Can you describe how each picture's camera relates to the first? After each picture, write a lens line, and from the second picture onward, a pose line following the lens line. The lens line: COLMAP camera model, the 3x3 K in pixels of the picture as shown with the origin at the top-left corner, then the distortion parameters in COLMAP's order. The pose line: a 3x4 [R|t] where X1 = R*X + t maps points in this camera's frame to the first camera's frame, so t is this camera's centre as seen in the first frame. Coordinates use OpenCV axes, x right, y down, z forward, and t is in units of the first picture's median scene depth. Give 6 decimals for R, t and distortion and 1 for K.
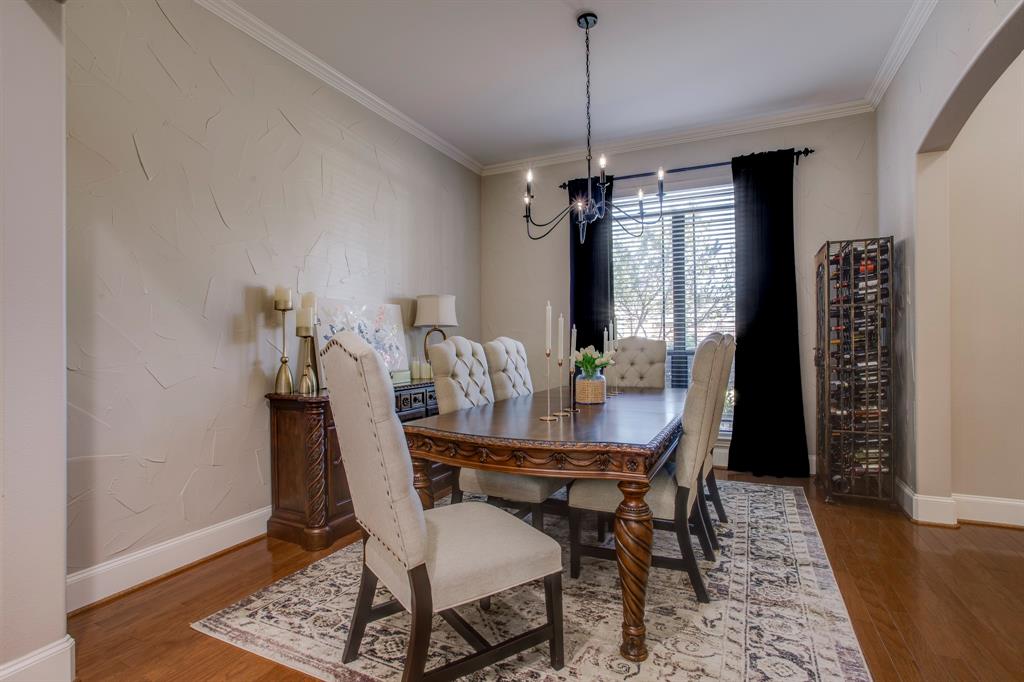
lens RADIAL K [[490.3, 0, 512.0], [0, 490.3, 341.0], [0, 0, 1]] dist [-0.029782, 0.000075]
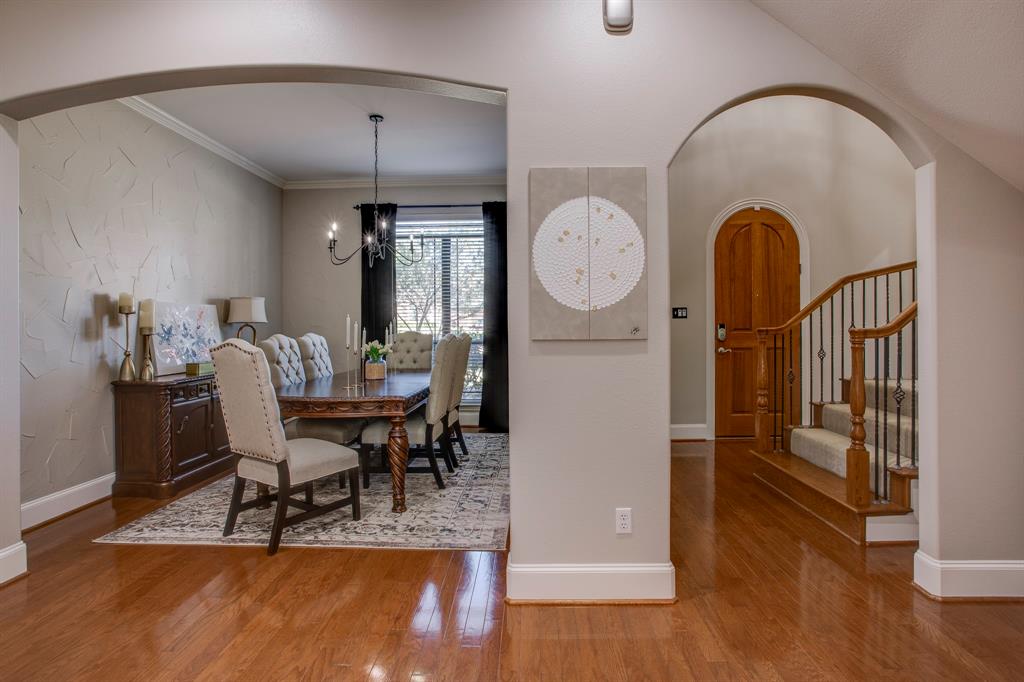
lens RADIAL K [[547.4, 0, 517.5], [0, 547.4, 322.1], [0, 0, 1]] dist [-0.083428, 0.053380]
pose [[0.920434, 0.002708, 0.390888, -0.086544], [-0.001445, 0.999993, -0.003525, -0.039409], [-0.390895, 0.002679, 0.920432, -0.663807]]
